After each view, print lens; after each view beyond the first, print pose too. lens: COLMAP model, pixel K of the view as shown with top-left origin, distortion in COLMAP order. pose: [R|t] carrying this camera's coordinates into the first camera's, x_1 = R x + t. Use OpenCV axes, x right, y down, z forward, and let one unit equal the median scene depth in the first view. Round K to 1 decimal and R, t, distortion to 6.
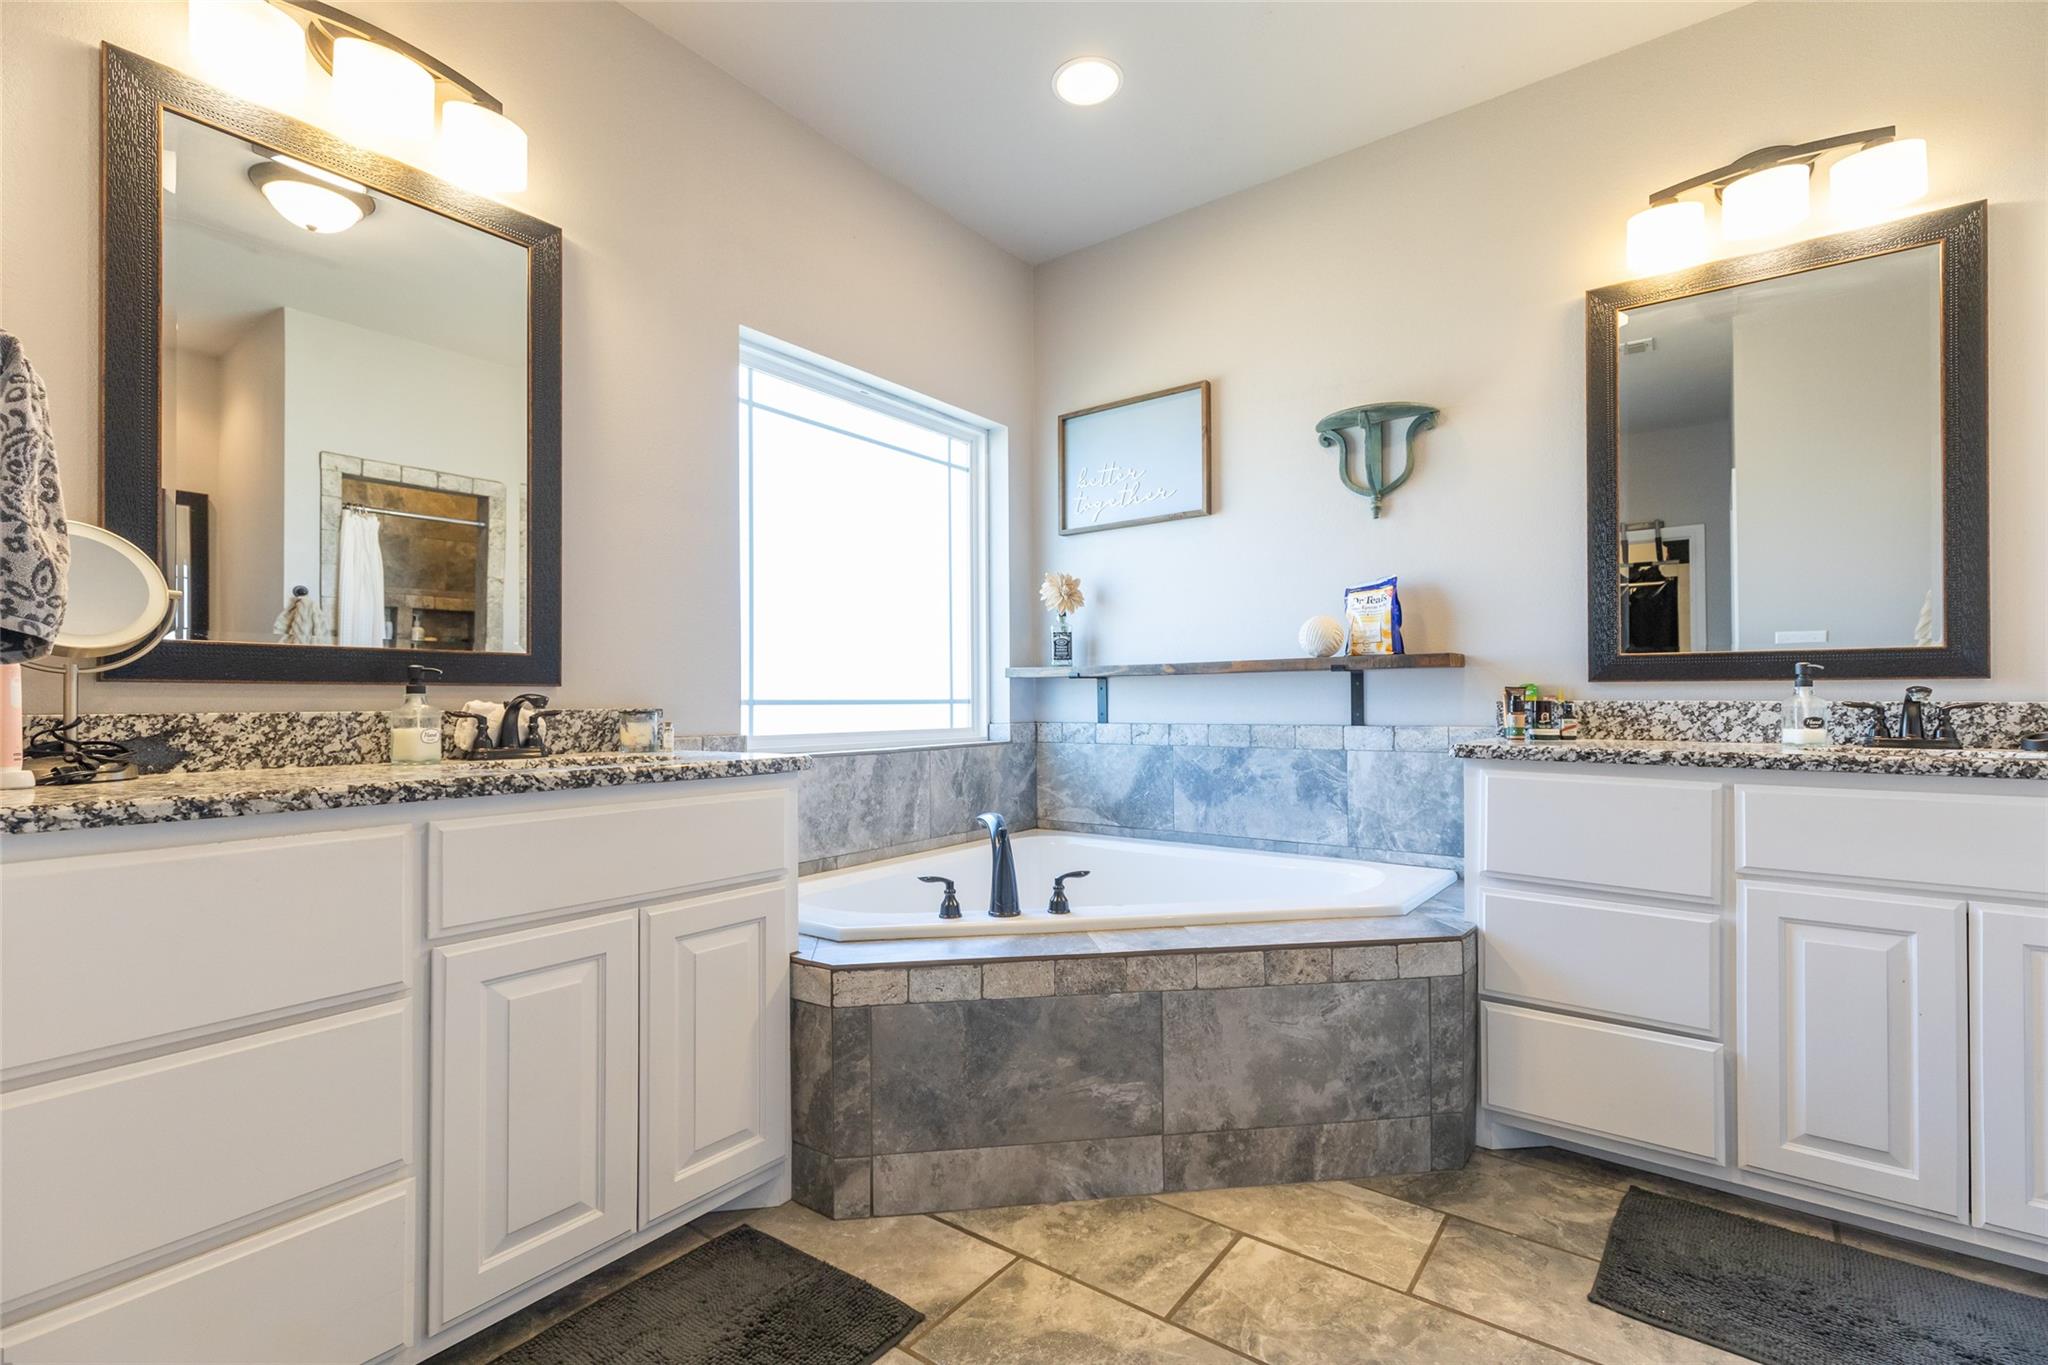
lens RADIAL K [[926.5, 0, 1025.9], [0, 926.5, 687.4], [0, 0, 1]] dist [0.008186, -0.003150]
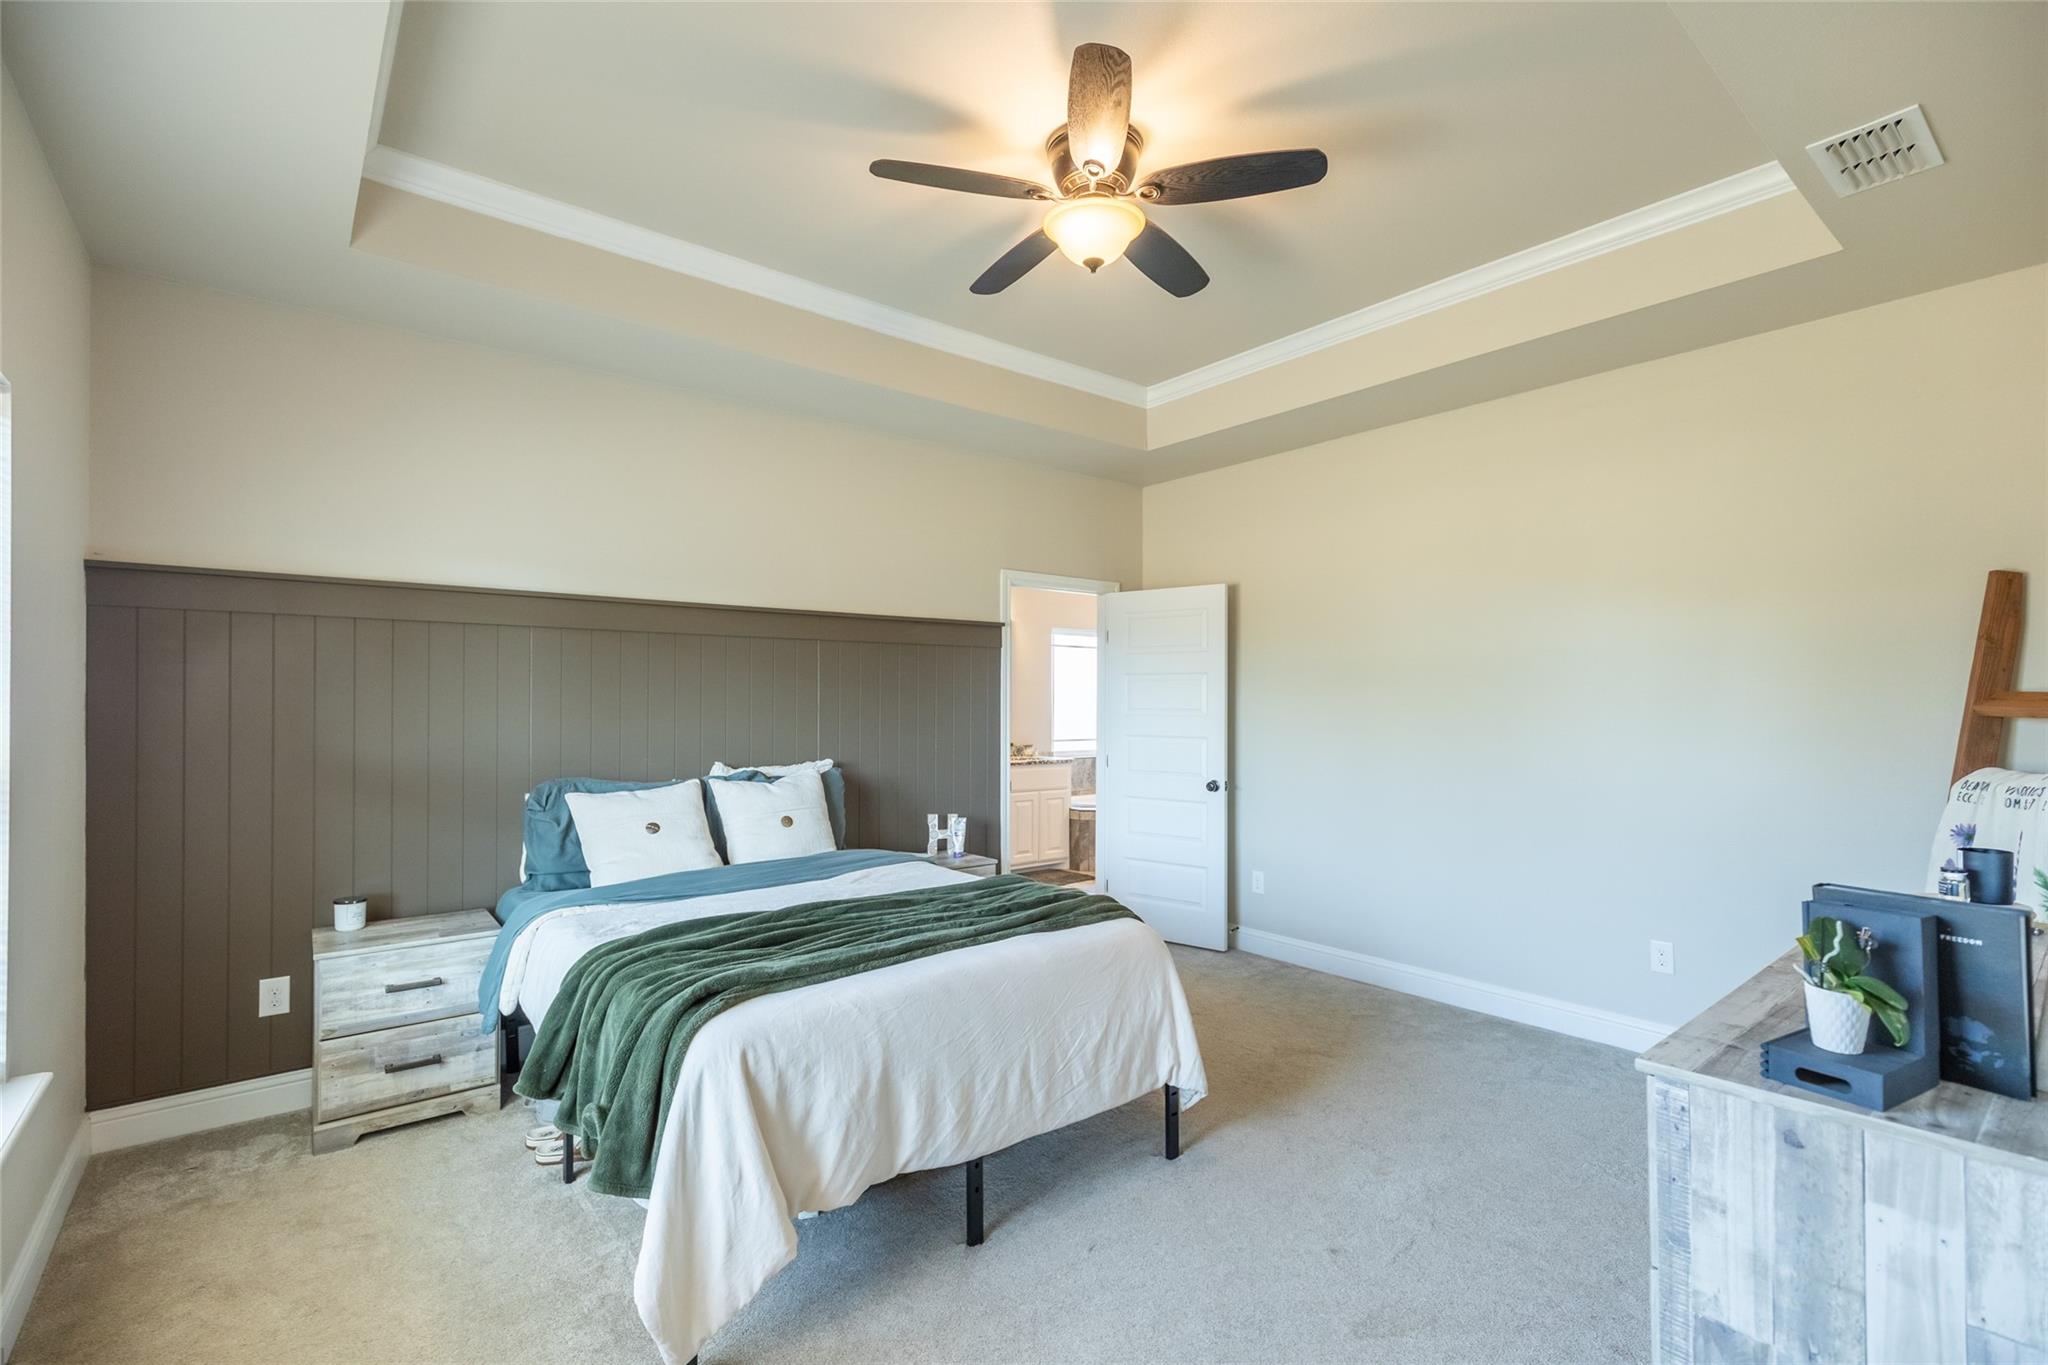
lens RADIAL K [[926.5, 0, 1025.9], [0, 926.5, 687.4], [0, 0, 1]] dist [0.008186, -0.003150]
pose [[0.967248, 0.004538, -0.253793, 0.578128], [-0.004740, 0.999989, -0.000184, -0.232514], [0.253789, 0.001381, 0.967259, -2.921851]]
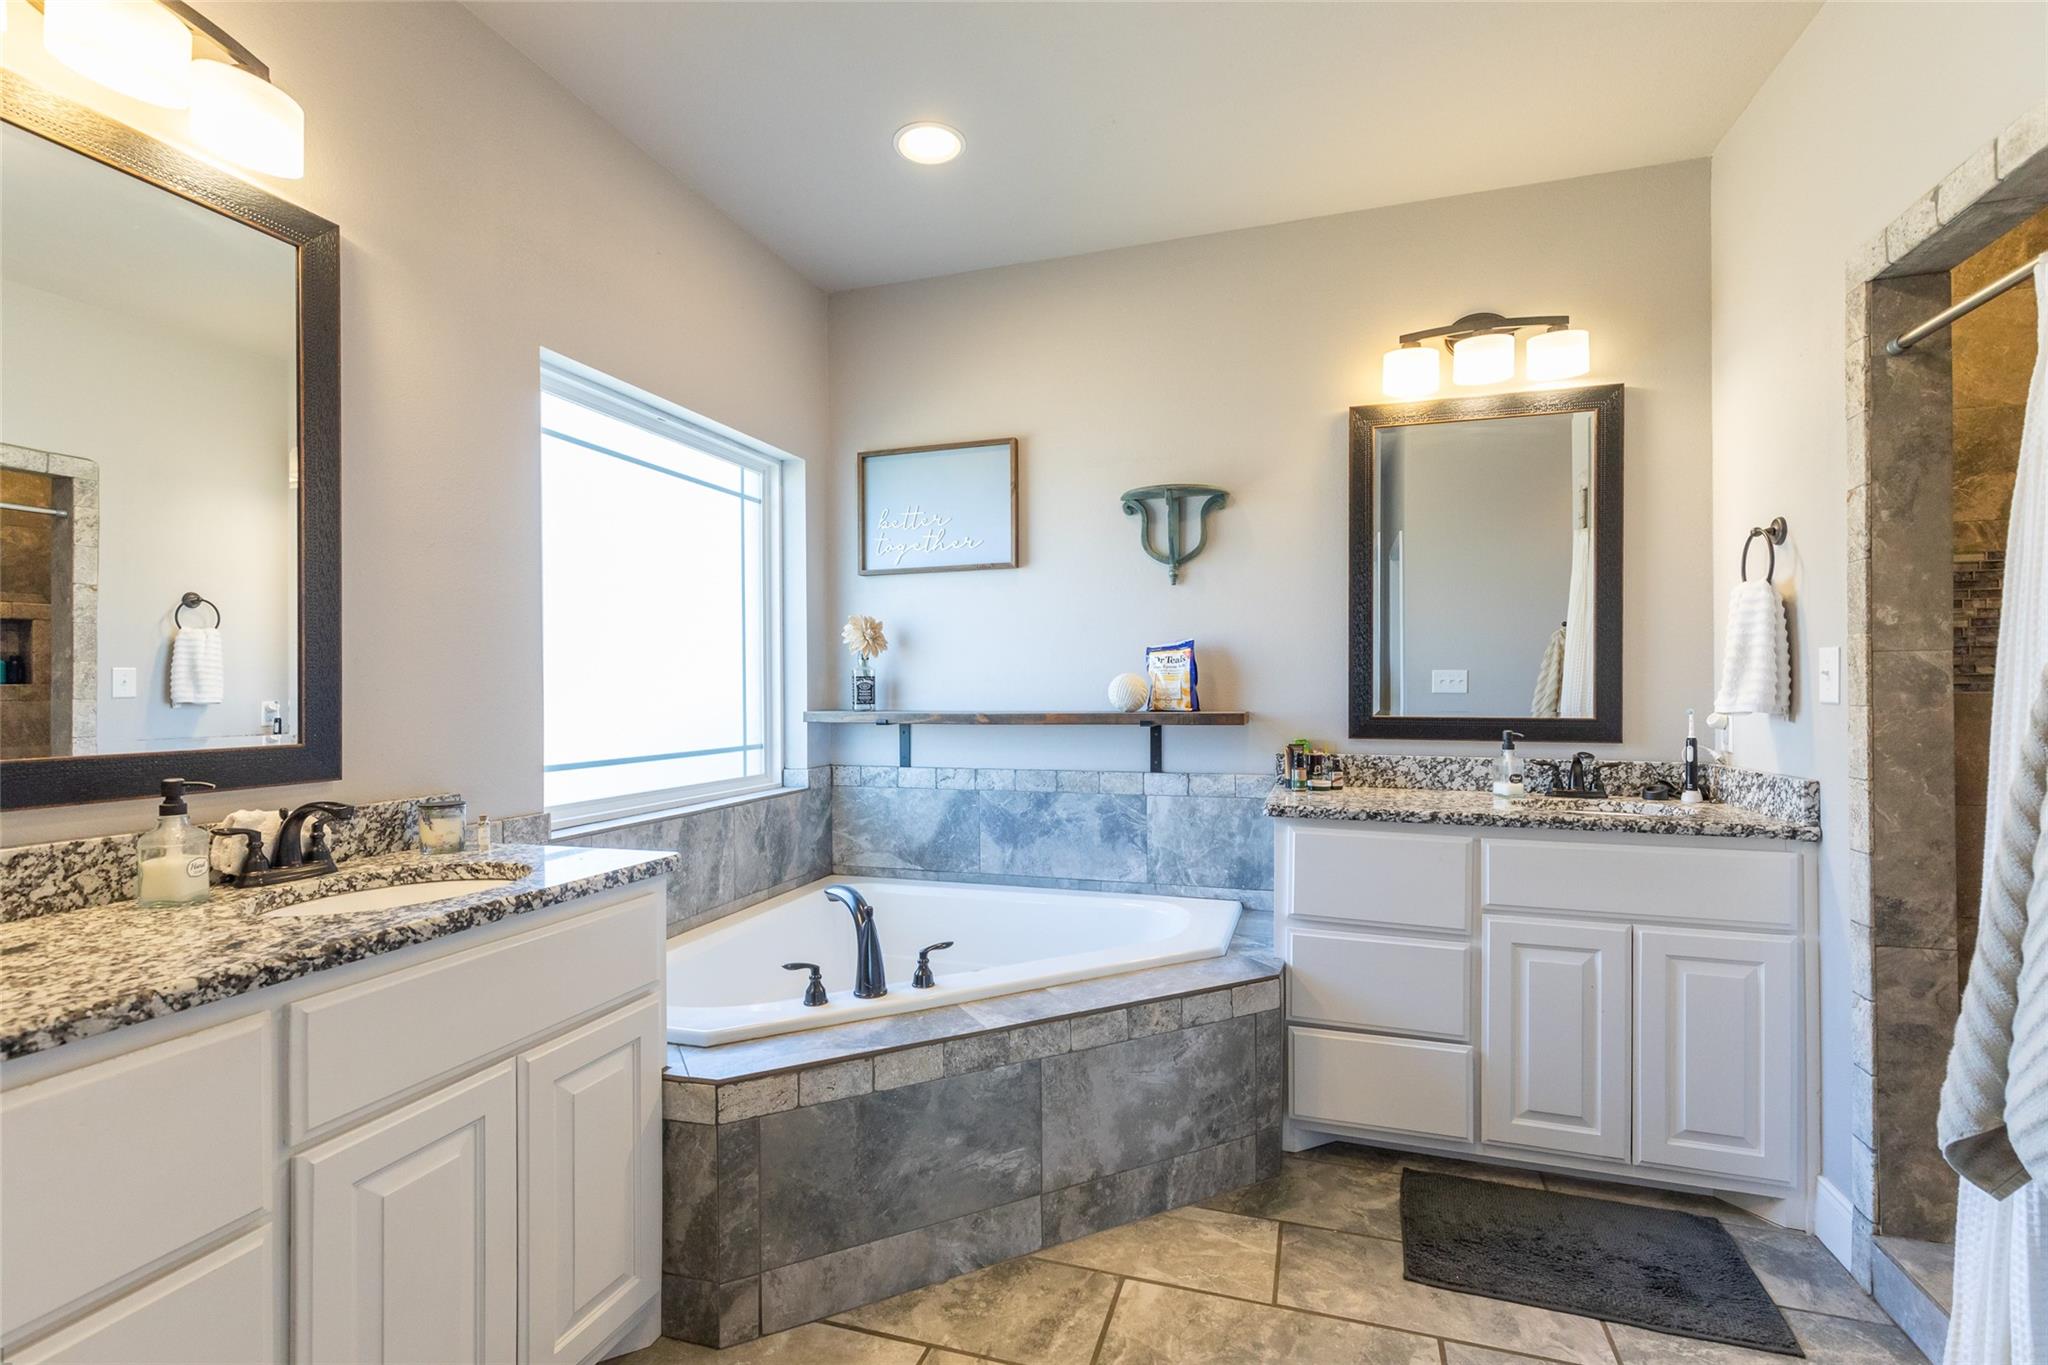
lens RADIAL K [[943.5, 0, 1024.0], [0, 943.5, 682.5], [0, 0, 1]] dist [0.006261, -0.000475]
pose [[0.944625, -0.000236, 0.328151, -0.220731], [-0.003348, 0.999941, 0.010357, -0.108314], [-0.328134, -0.010882, 0.944568, 0.000931]]
